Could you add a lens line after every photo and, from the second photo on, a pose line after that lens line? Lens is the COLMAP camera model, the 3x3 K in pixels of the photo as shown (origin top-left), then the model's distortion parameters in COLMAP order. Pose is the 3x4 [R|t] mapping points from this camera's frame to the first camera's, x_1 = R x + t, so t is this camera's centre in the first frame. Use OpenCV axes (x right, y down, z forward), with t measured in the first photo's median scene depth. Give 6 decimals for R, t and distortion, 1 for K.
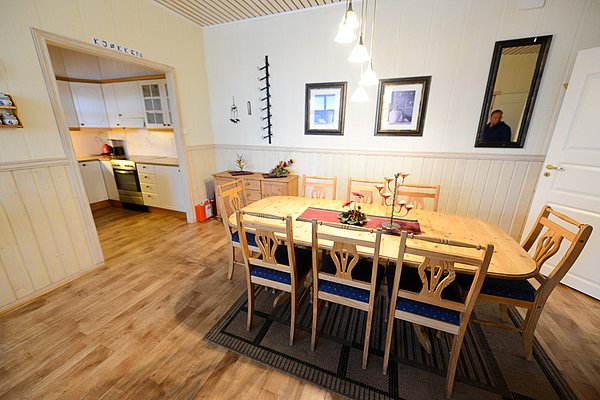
lens RADIAL K [[235.3, 0, 298.0], [0, 235.3, 198.2], [0, 0, 1]] dist [0.004069, -0.001168]
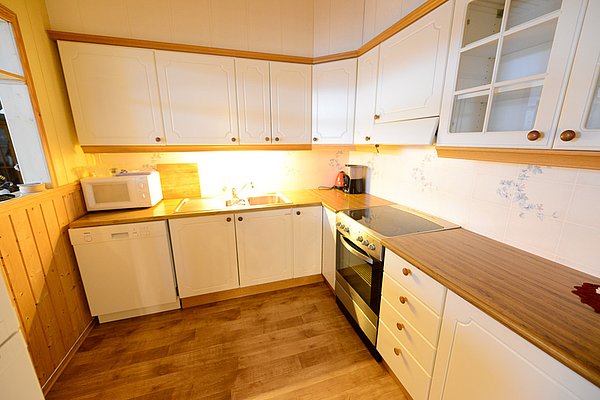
lens RADIAL K [[235.3, 0, 301.0], [0, 235.3, 199.1], [0, 0, 1]] dist [0.004069, -0.001168]
pose [[0.628822, 0.177050, -0.757123, -0.468073], [-0.218801, 0.974675, 0.046200, -0.186558], [0.746129, 0.136608, 0.651636, 0.609616]]
